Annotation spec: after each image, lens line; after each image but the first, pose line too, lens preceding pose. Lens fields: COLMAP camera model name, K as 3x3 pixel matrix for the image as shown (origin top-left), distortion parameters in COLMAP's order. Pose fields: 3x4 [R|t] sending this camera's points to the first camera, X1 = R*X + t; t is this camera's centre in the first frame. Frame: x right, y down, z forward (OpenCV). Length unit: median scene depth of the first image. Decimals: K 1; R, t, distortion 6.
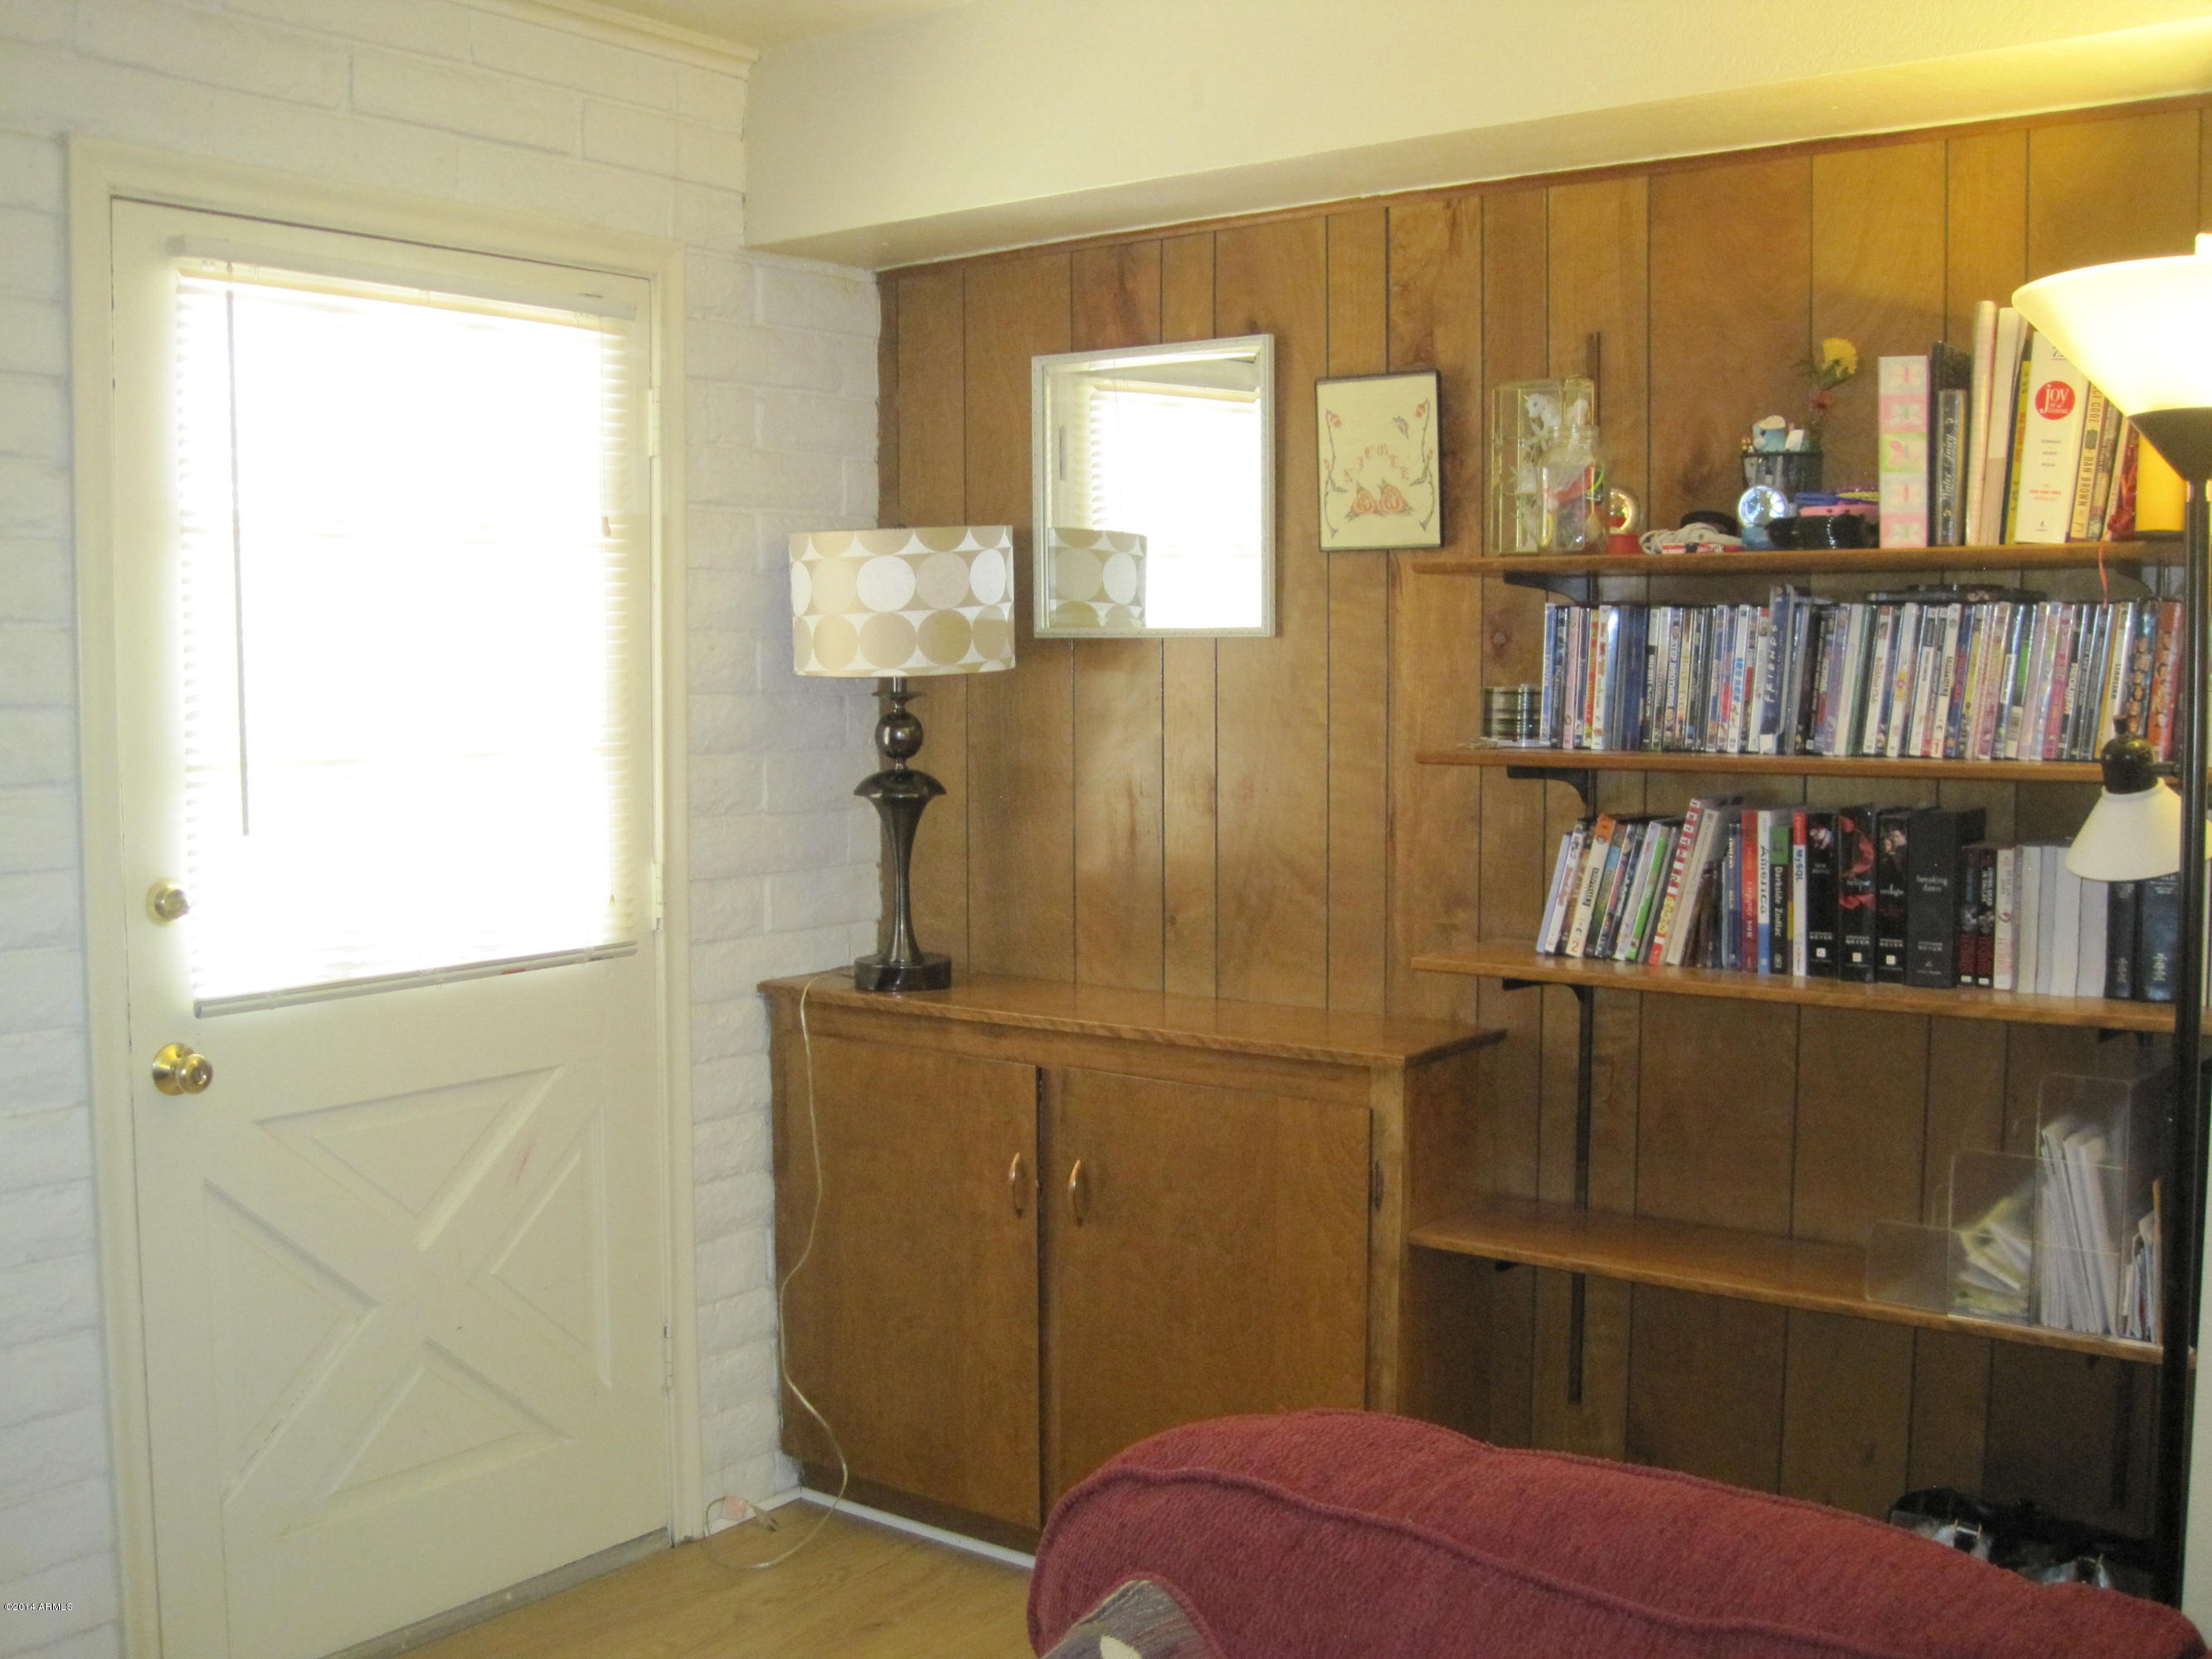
lens RADIAL K [[2244.5, 0, 1106.0], [0, 2244.5, 829.5], [0, 0, 1]] dist [-0.184935, 0.167089]
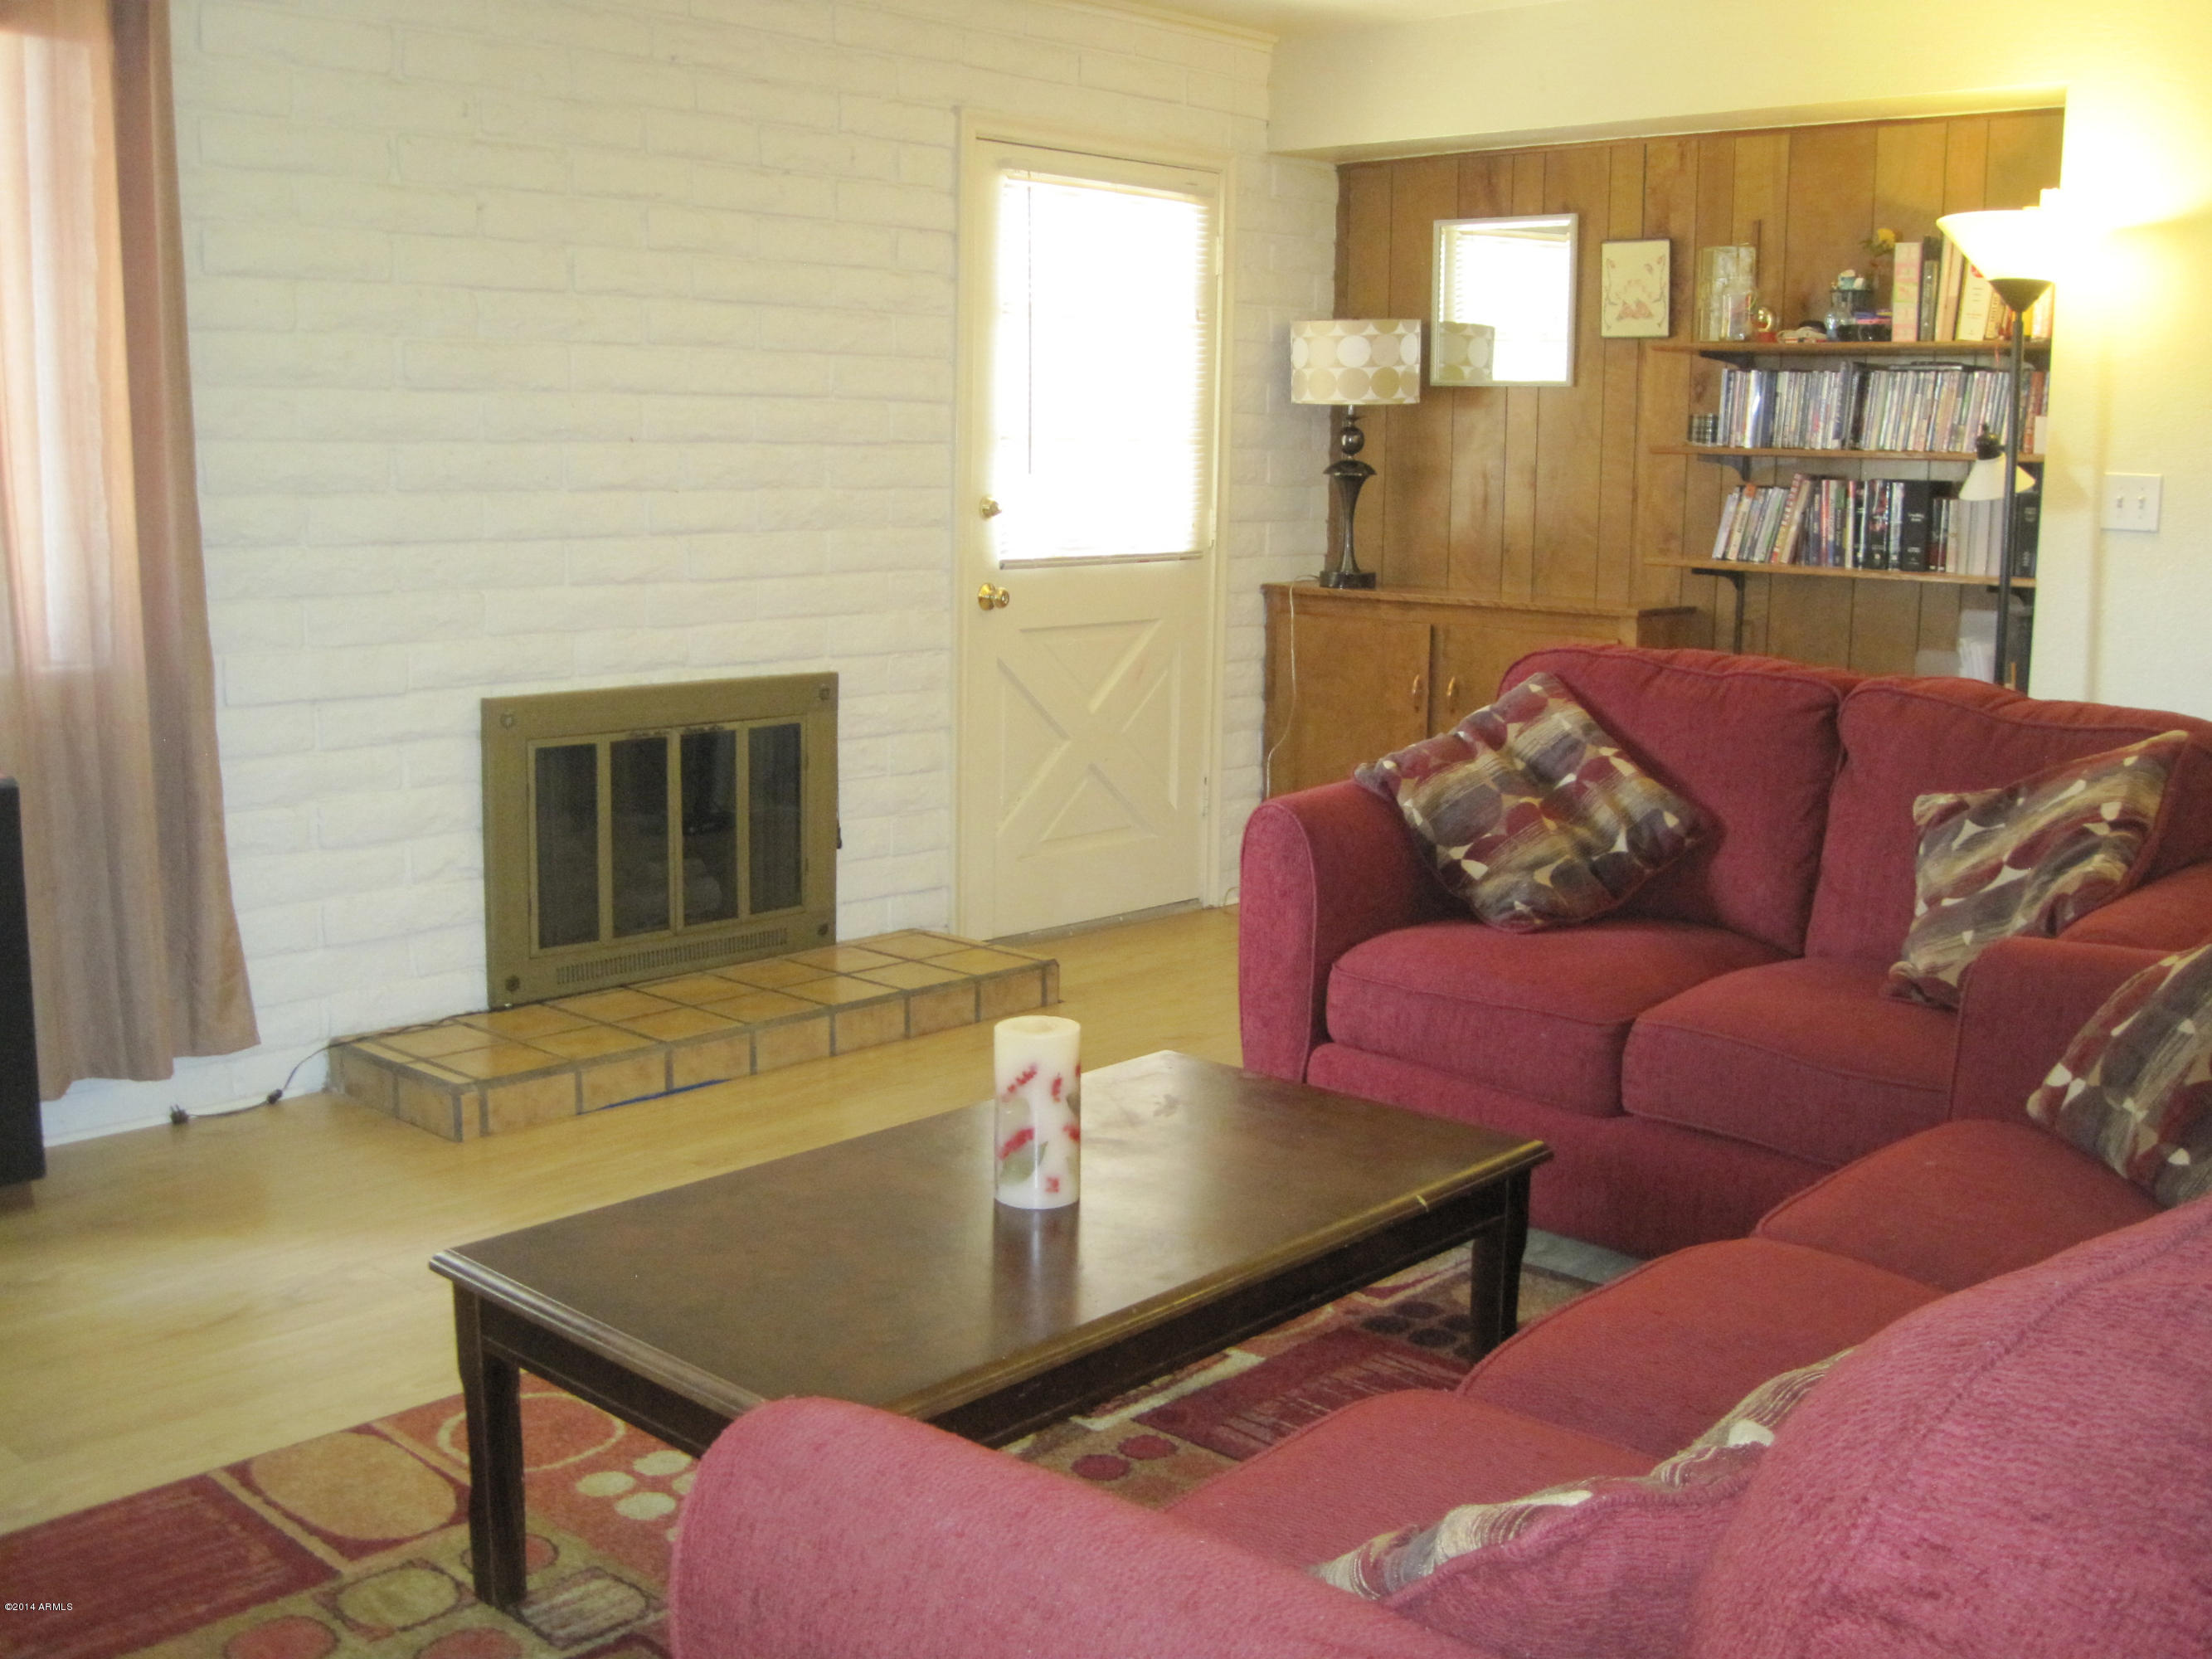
lens RADIAL K [[2244.5, 0, 1106.0], [0, 2244.5, 829.5], [0, 0, 1]] dist [-0.184935, 0.167089]
pose [[0.993763, 0.034548, -0.106028, -0.097471], [-0.024526, 0.995231, 0.094412, 0.110393], [0.108784, -0.091222, 0.989871, -0.832343]]
